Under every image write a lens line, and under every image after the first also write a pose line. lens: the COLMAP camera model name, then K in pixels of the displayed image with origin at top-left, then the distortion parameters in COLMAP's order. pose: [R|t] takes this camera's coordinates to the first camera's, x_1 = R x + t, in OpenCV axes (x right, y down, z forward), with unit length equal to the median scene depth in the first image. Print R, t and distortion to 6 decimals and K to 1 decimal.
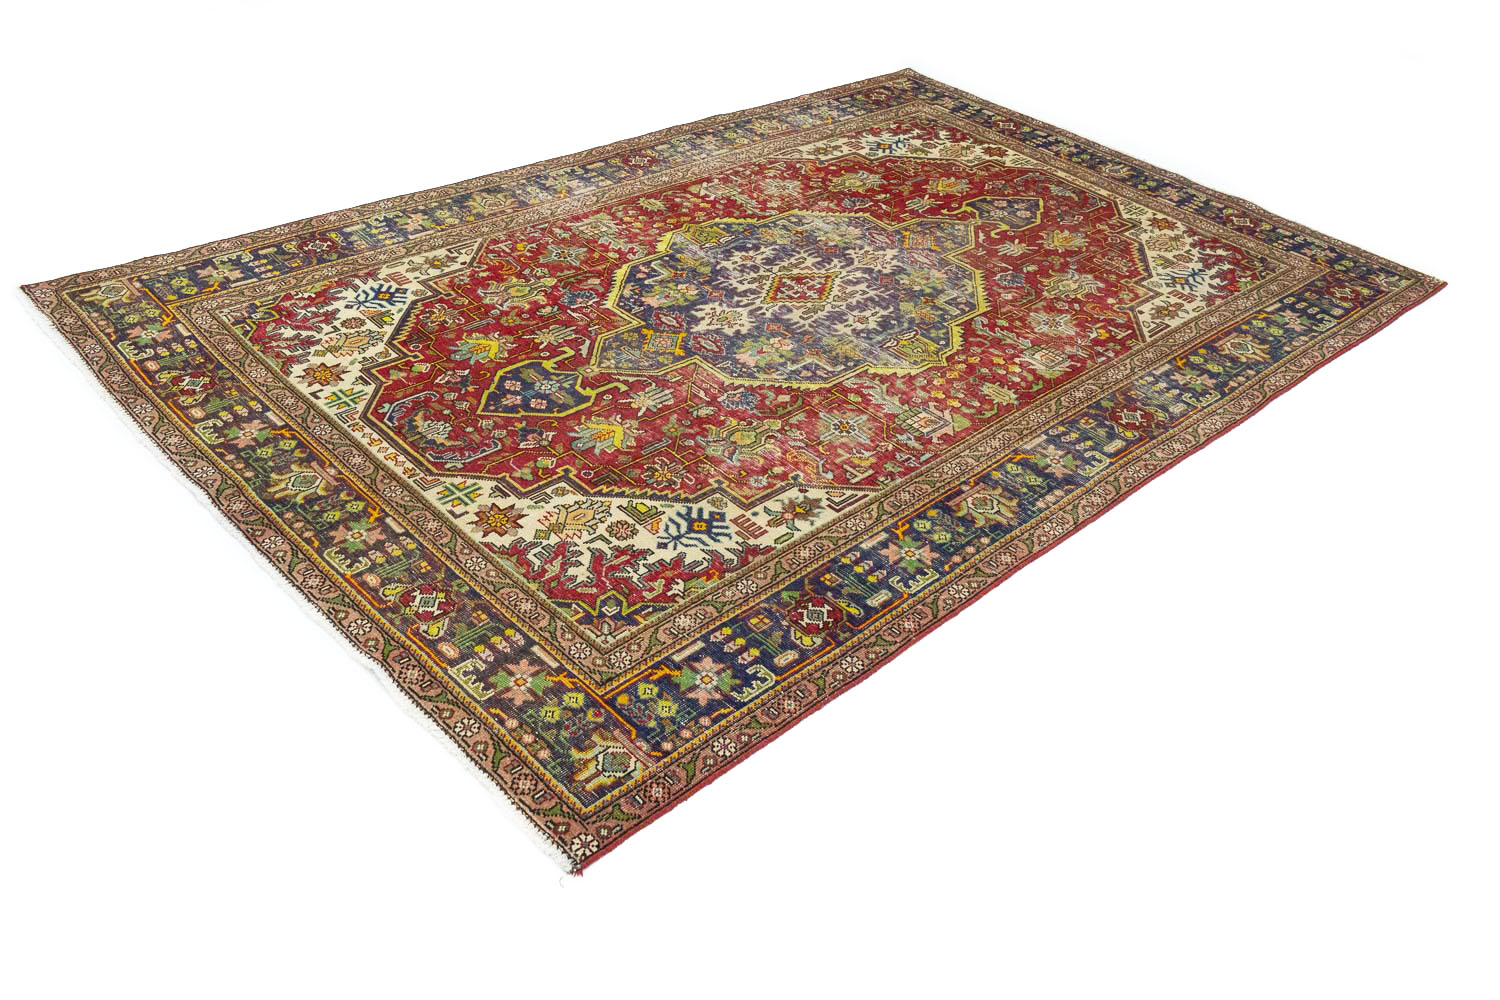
lens RADIAL K [[1242.1, 0, 737.5], [0, 1242.1, 491.7], [0, 0, 1]] dist [0.004138, -0.008045]
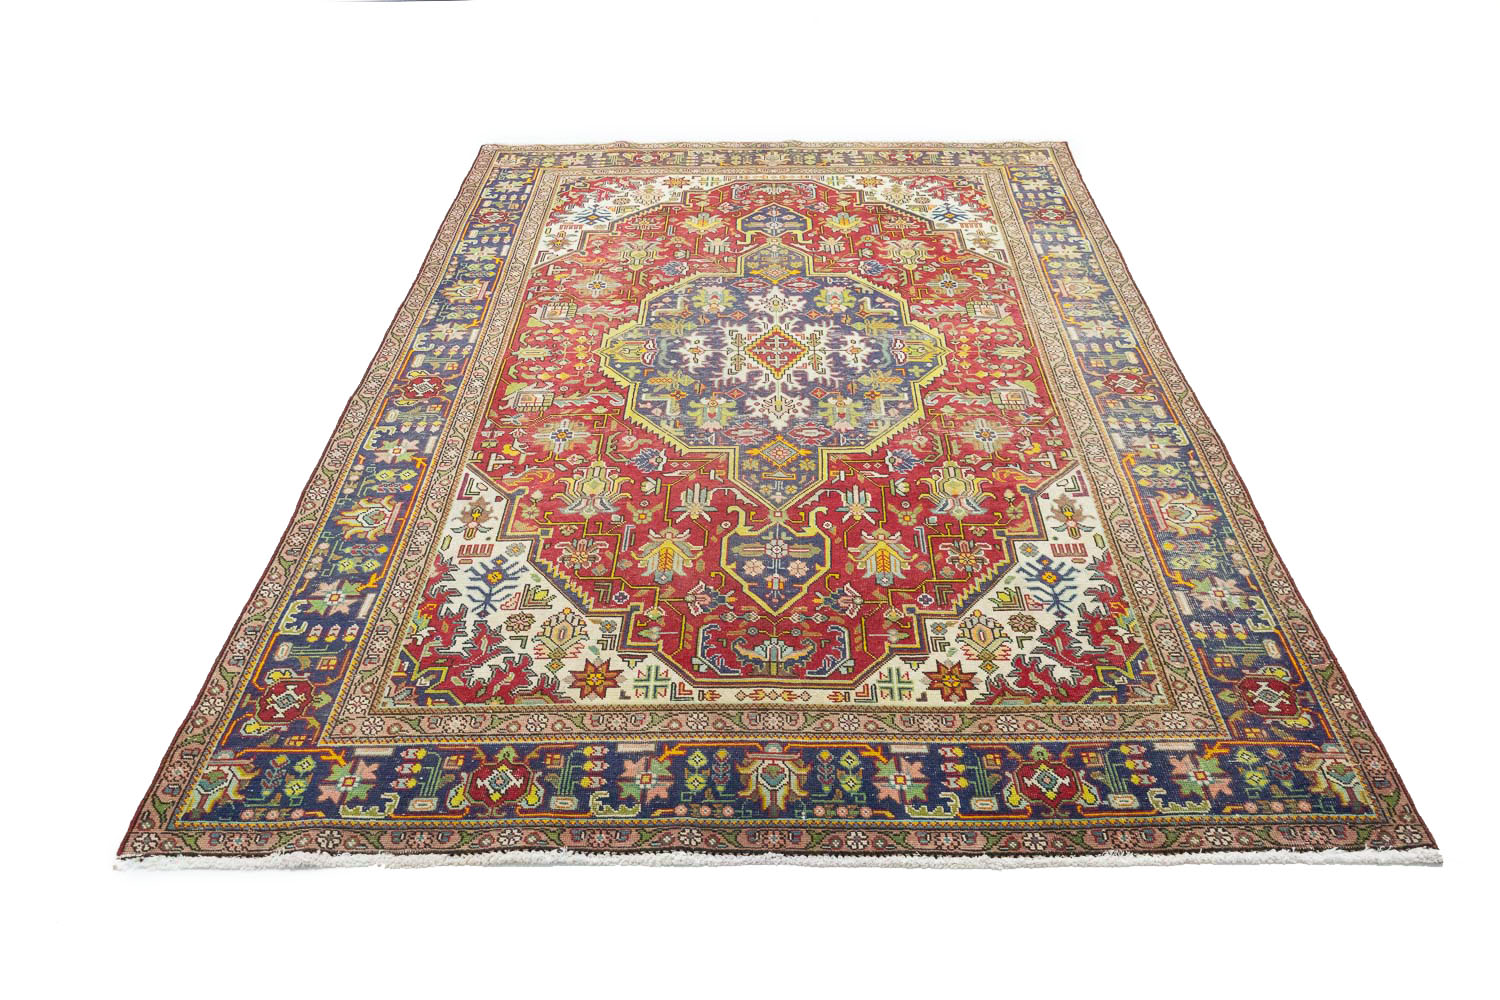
lens RADIAL K [[1242.1, 0, 735.8], [0, 1242.1, 506.5], [0, 0, 1]] dist [0.004138, -0.008045]
pose [[-0.694447, 0.357600, -0.624392, 0.773285], [-0.472670, 0.427555, 0.770571, -0.899959], [0.542518, 0.830252, -0.127888, 1.262086]]
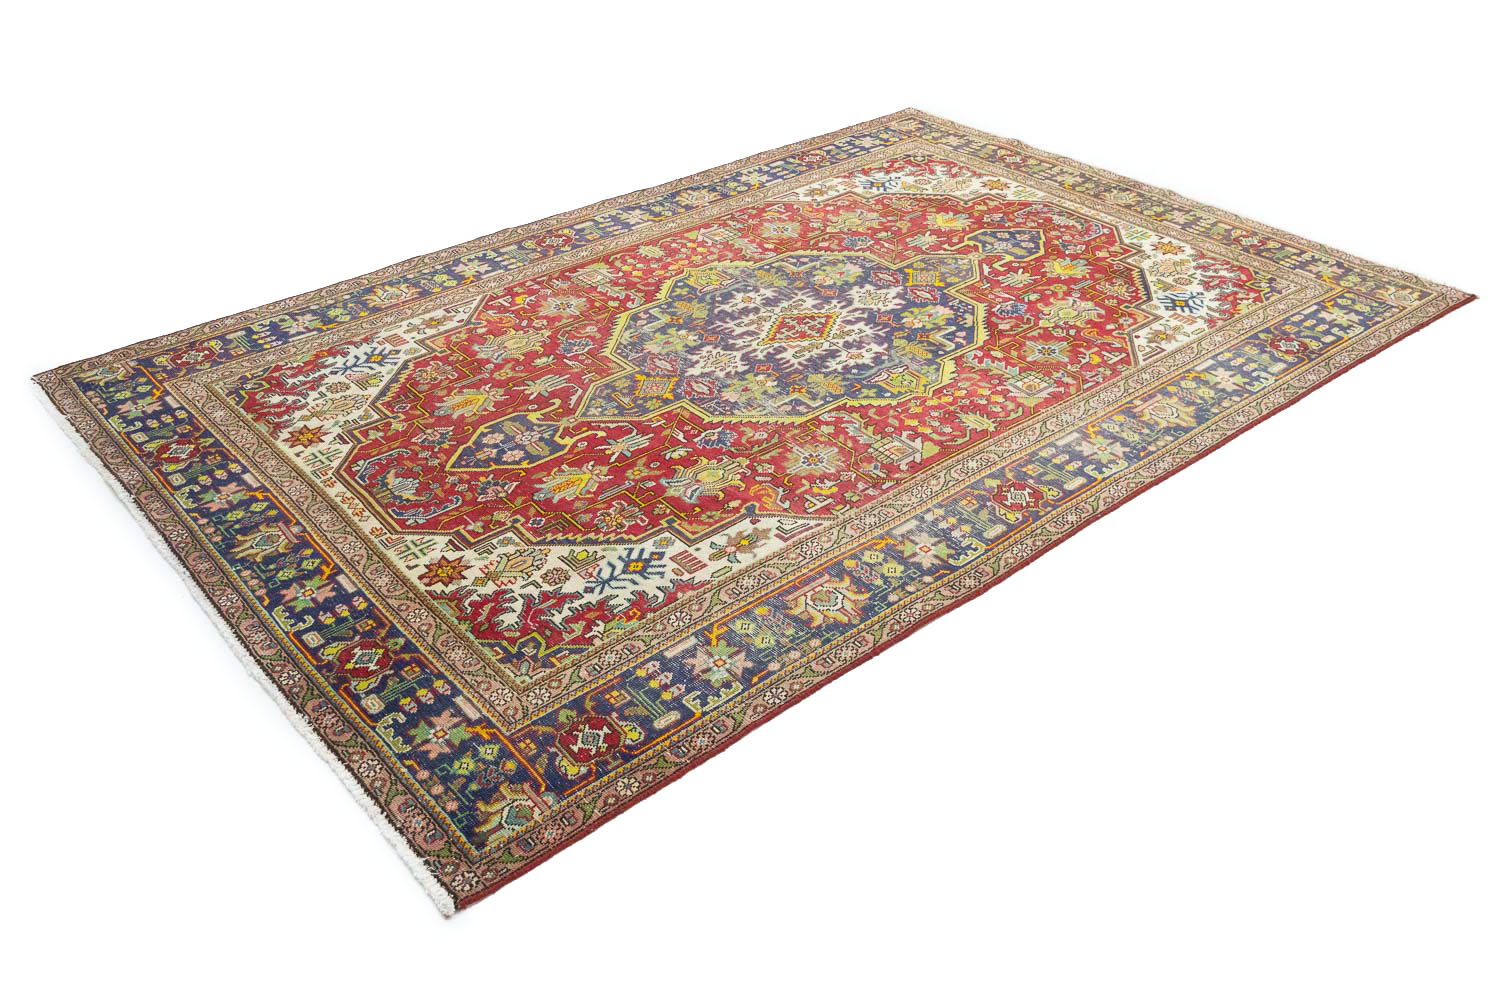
lens RADIAL K [[1242.1, 0, 734.1], [0, 1242.1, 498.5], [0, 0, 1]] dist [0.004138, -0.008045]
pose [[-0.995165, -0.098150, -0.003694, 0.099676], [-0.032613, 0.294726, 0.955025, -1.129090], [-0.092648, 0.950528, -0.296501, 1.493294]]
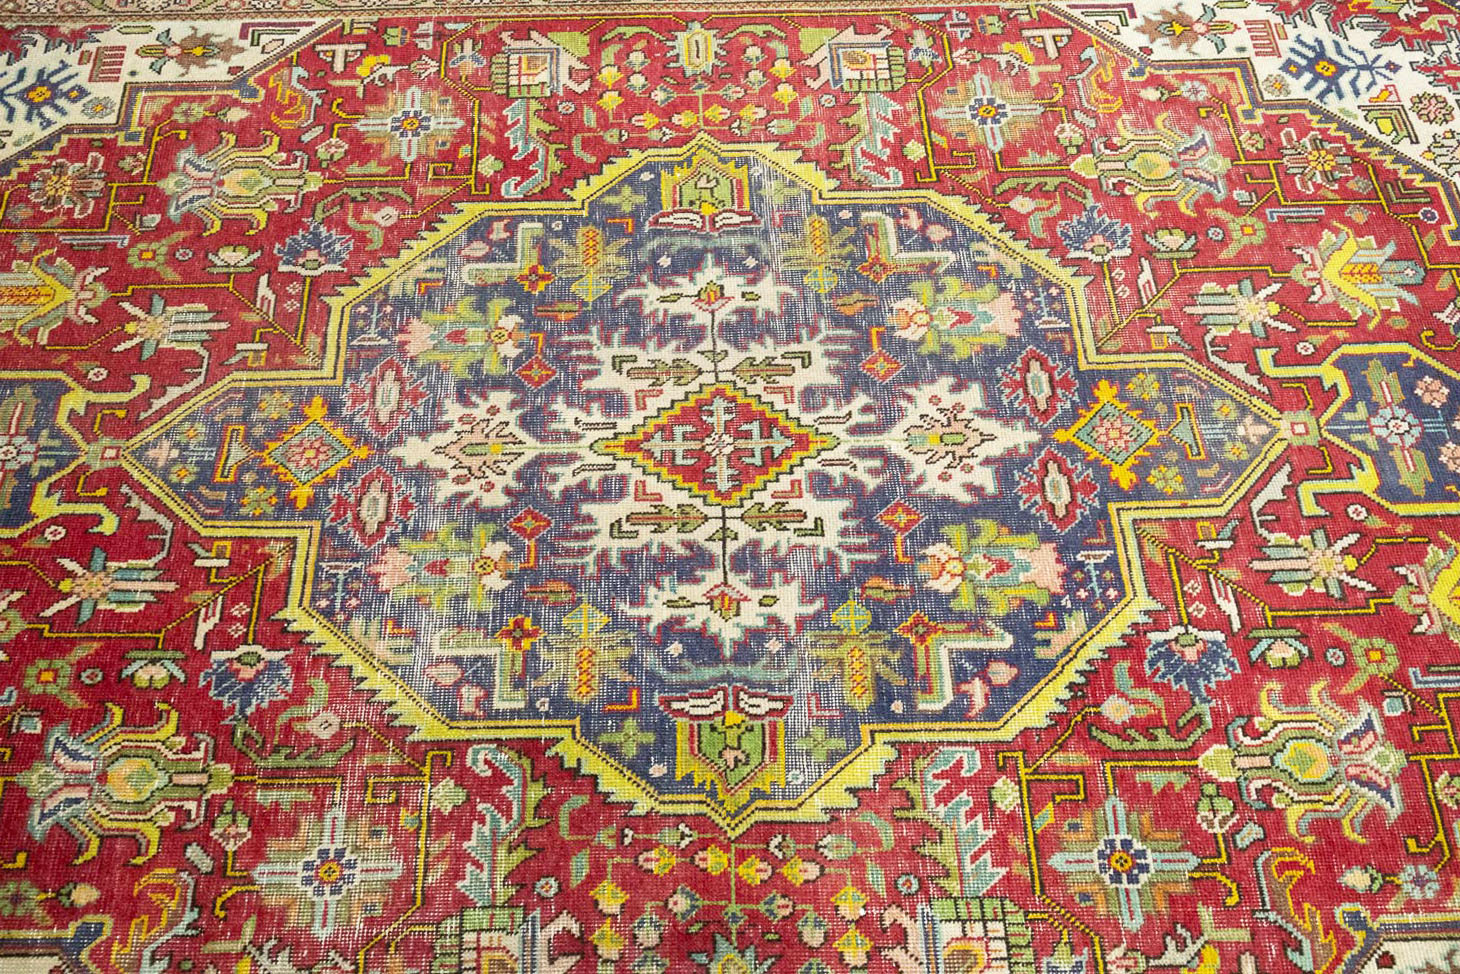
lens RADIAL K [[1209.0, 0, 718.2], [0, 1209.0, 494.3], [0, 0, 1]] dist [0.004138, -0.008045]
pose [[-0.745489, -0.631000, 0.214673, -0.057871], [0.349083, -0.095264, 0.932237, -0.603574], [-0.567791, 0.769912, 0.291290, 0.920278]]
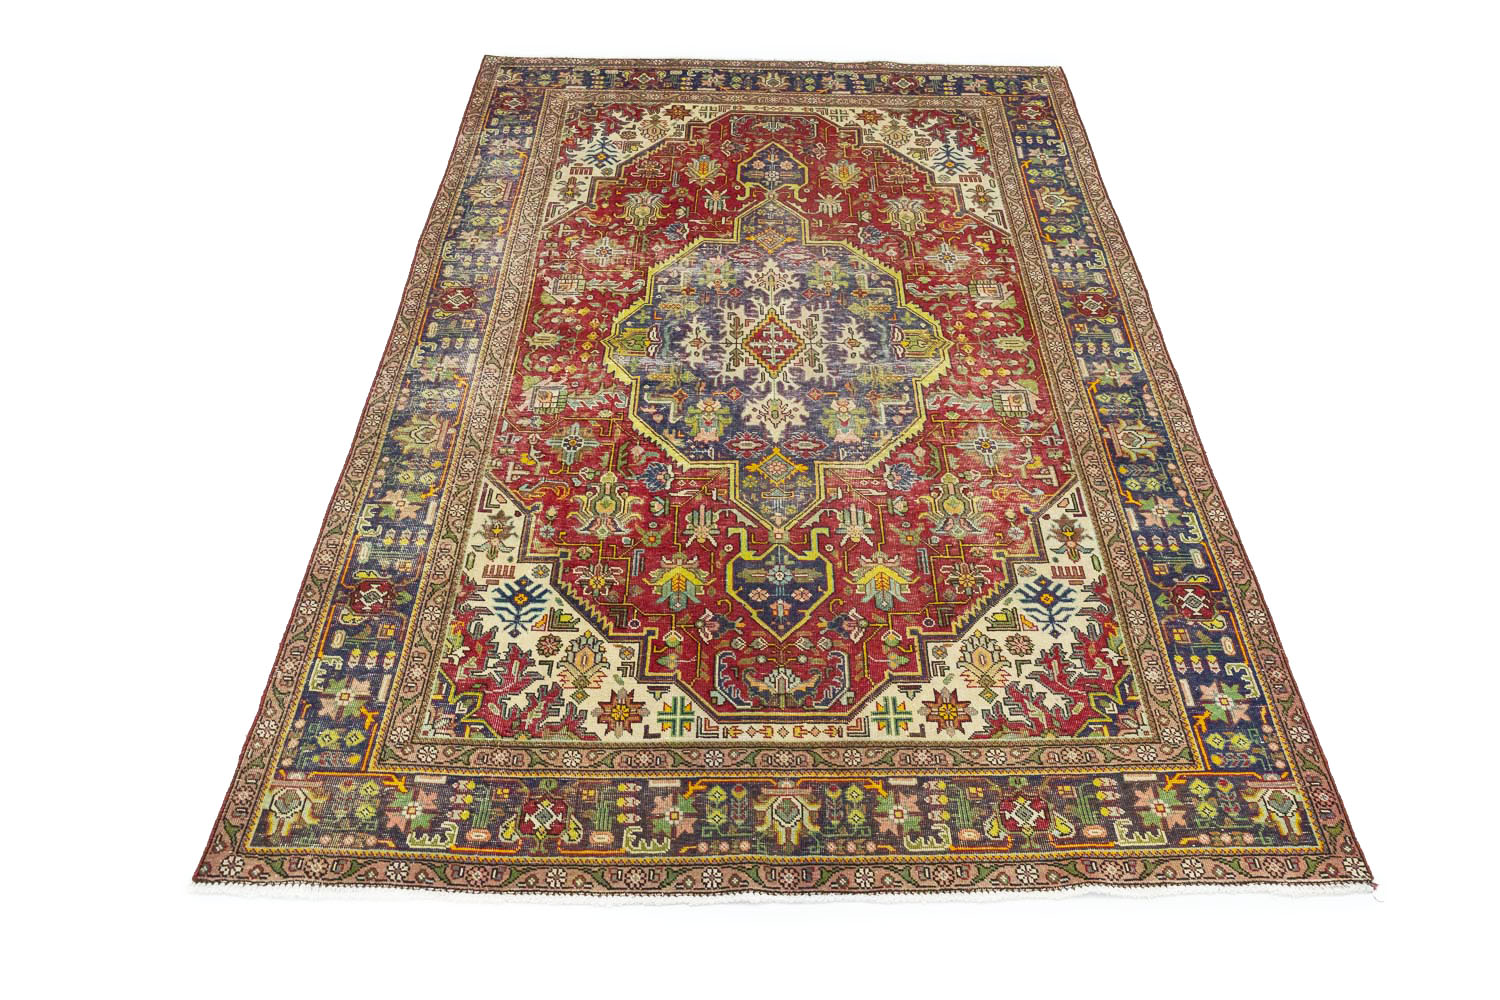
lens RADIAL K [[1242.1, 0, 736.6], [0, 1242.1, 498.1], [0, 0, 1]] dist [0.004138, -0.008045]
pose [[0.686363, -0.566549, 0.455991, -0.525962], [0.471850, 0.824028, 0.313584, -0.408978], [-0.553410, -0.000073, 0.832909, 0.174888]]
